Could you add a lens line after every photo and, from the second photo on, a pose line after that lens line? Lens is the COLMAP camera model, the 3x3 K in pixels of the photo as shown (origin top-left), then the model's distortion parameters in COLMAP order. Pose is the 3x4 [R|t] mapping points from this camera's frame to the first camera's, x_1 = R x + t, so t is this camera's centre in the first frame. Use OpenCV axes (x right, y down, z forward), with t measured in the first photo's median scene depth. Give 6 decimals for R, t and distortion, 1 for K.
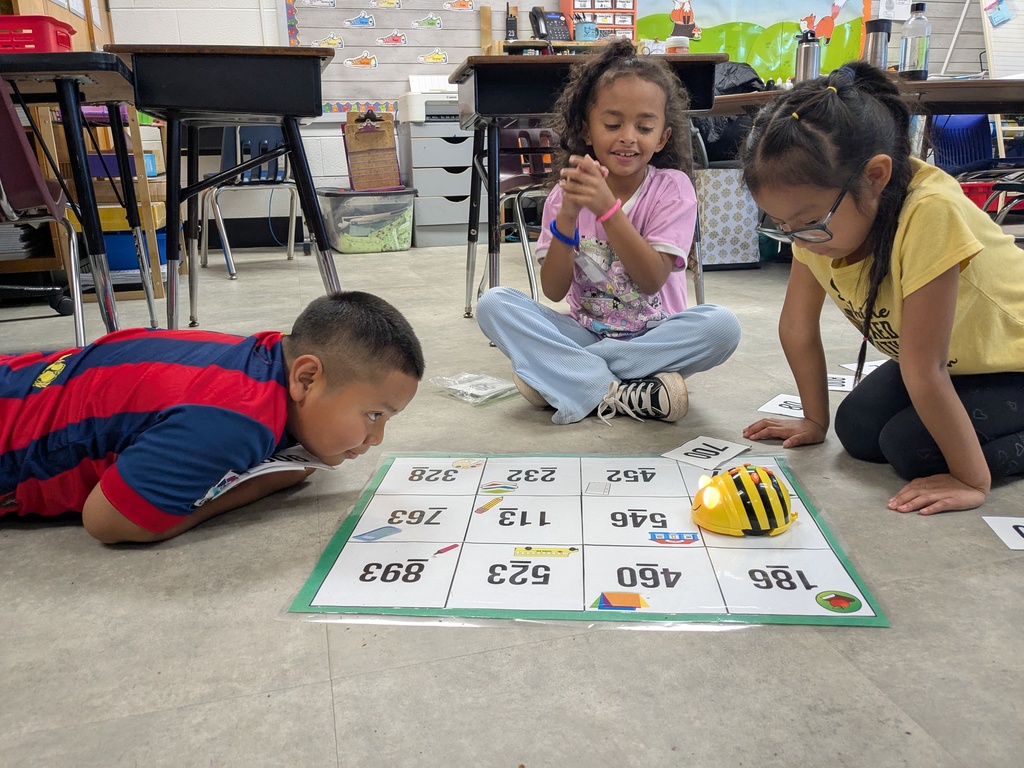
lens RADIAL K [[801.9, 0, 514.0], [0, 801.9, 384.9], [0, 0, 1]] dist [0.001010, -0.003644]
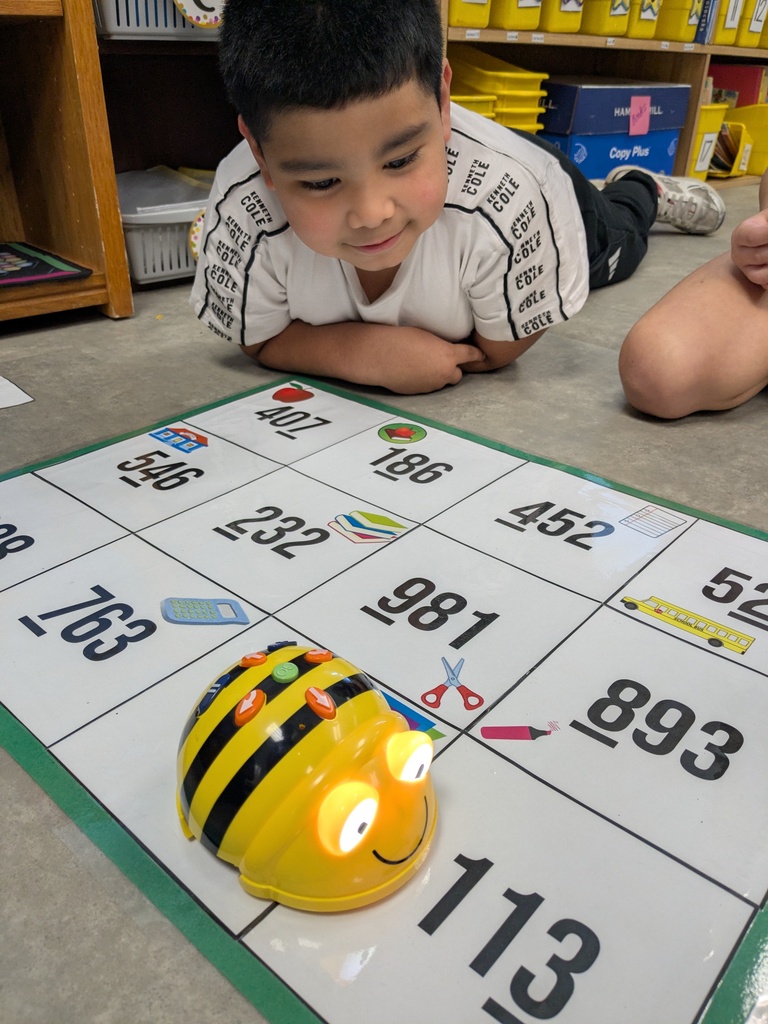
lens RADIAL K [[801.9, 0, 384.5], [0, 801.9, 512.6], [0, 0, 1]] dist [0.001010, -0.003644]
pose [[-0.793364, -0.291720, 0.534297, -0.064121], [0.174863, 0.731498, 0.659040, -0.223863], [-0.583092, 0.616287, -0.529333, 1.415961]]
